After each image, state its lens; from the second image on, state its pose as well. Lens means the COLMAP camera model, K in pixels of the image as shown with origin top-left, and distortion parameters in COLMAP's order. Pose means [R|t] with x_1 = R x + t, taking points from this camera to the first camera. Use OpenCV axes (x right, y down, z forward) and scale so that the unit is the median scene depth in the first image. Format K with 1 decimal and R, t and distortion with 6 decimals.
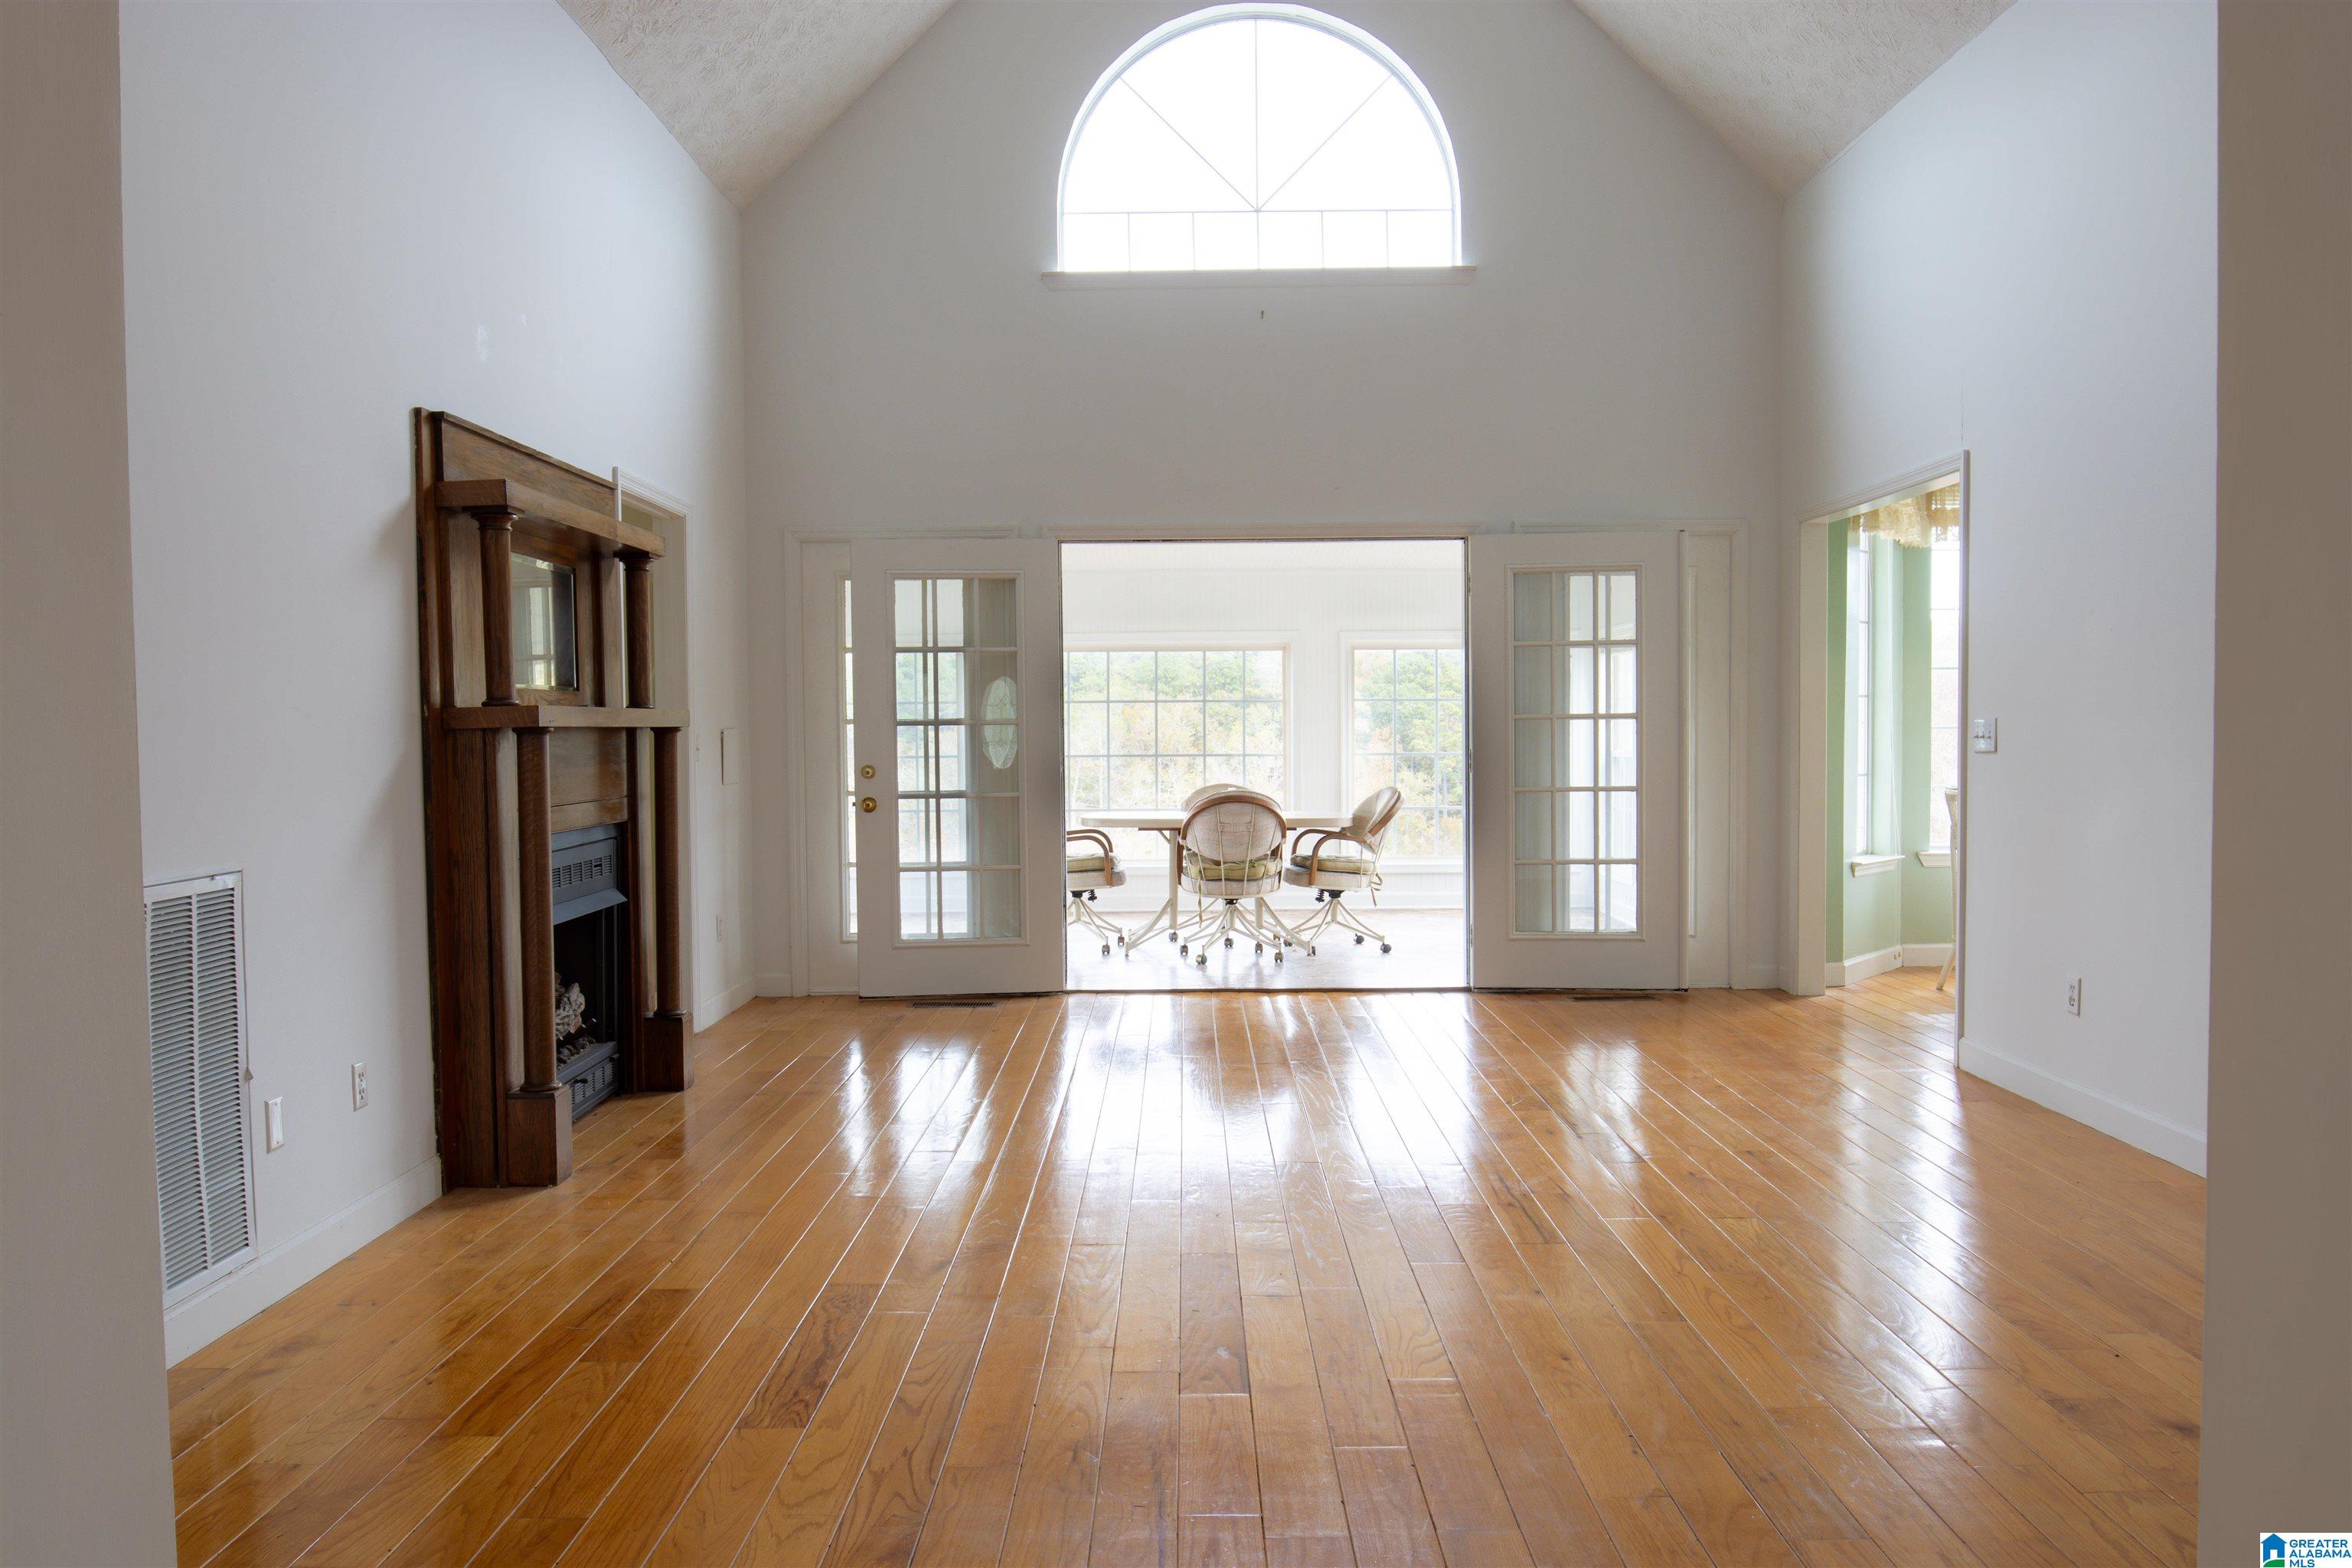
lens RADIAL K [[1687.3, 0, 1176.0], [0, 1687.3, 784.0], [0, 0, 1]] dist [-0.039001, 0.002119]
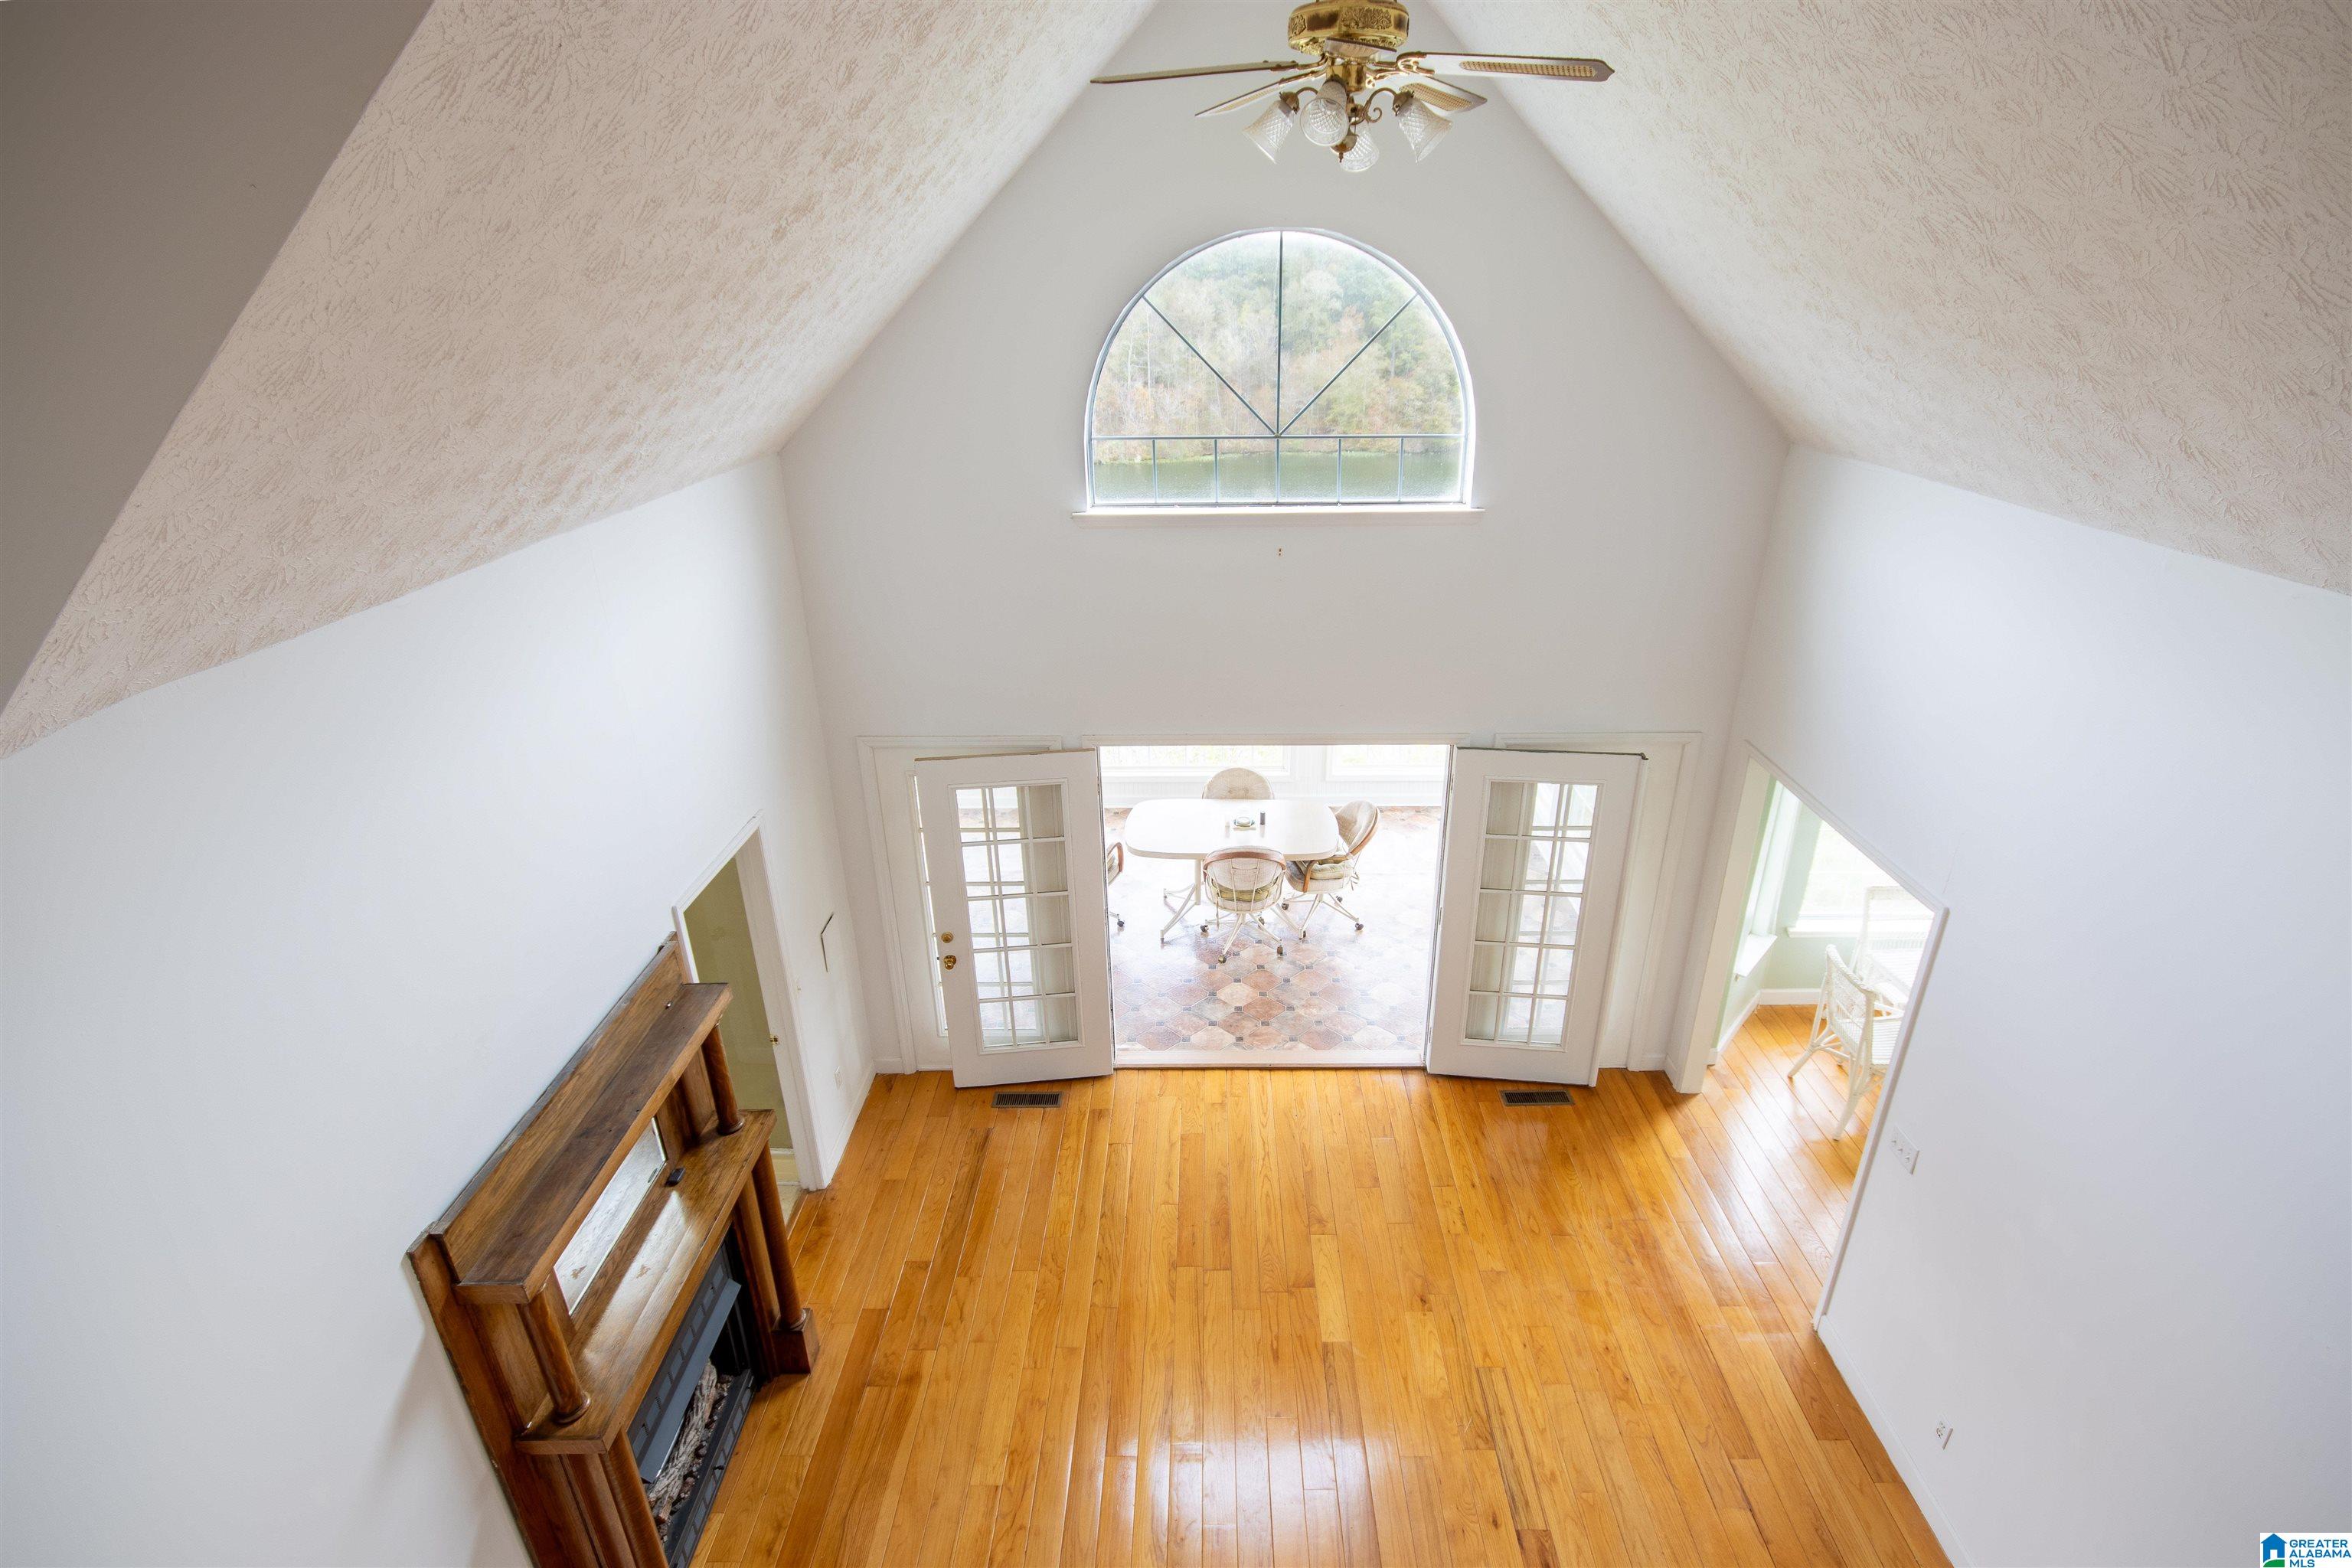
lens RADIAL K [[1117.1, 0, 1205.2], [0, 1117.1, 786.5], [0, 0, 1]] dist [-0.000749, -0.000060]
pose [[0.999962, -0.002048, 0.008514, -0.002388], [-0.001300, 0.926738, 0.375705, -0.407307], [-0.008660, -0.375702, 0.926700, 0.286415]]
